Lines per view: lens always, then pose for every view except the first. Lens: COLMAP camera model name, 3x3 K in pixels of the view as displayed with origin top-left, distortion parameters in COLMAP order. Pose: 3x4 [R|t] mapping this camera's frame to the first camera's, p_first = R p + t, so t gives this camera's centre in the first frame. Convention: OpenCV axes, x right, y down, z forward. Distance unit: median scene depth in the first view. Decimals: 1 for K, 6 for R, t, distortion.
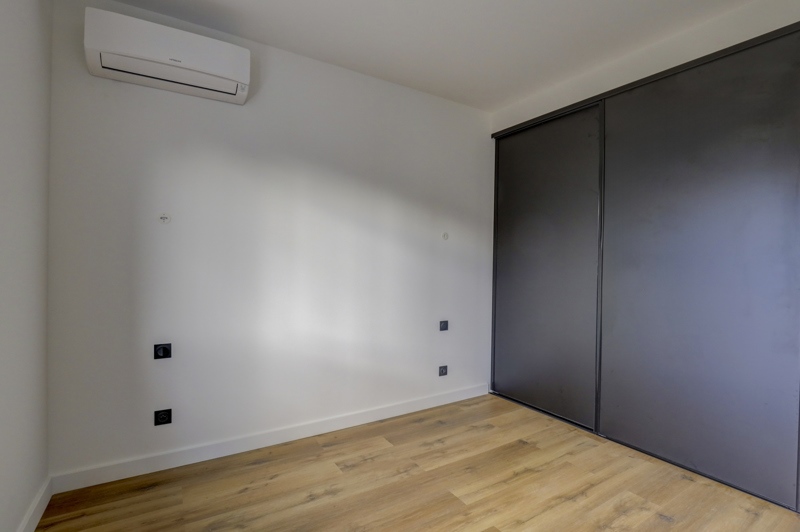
lens RADIAL K [[367.0, 0, 402.9], [0, 367.0, 263.1], [0, 0, 1]] dist [-0.027397, 0.003049]
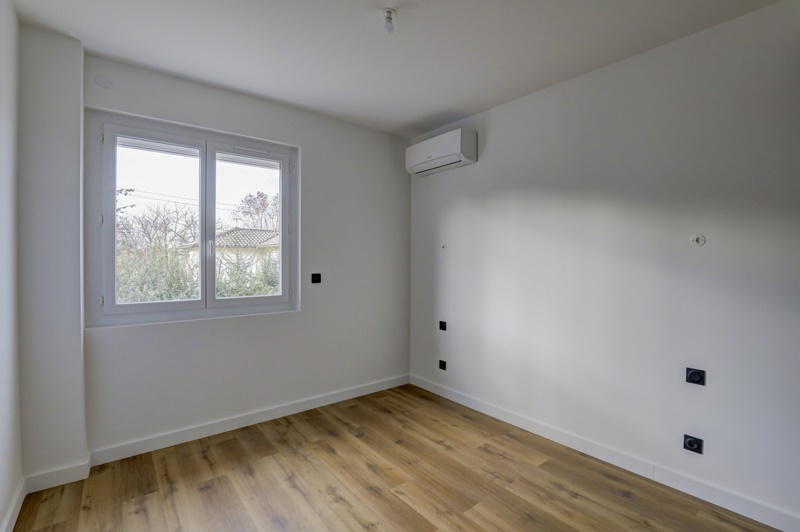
lens RADIAL K [[367.0, 0, 404.5], [0, 367.0, 265.5], [0, 0, 1]] dist [-0.027397, 0.003049]
pose [[0.144623, 0.002217, -0.989484, 0.968289], [-0.005192, 0.999985, 0.001481, -0.038196], [0.989473, 0.004924, 0.144633, 0.556792]]
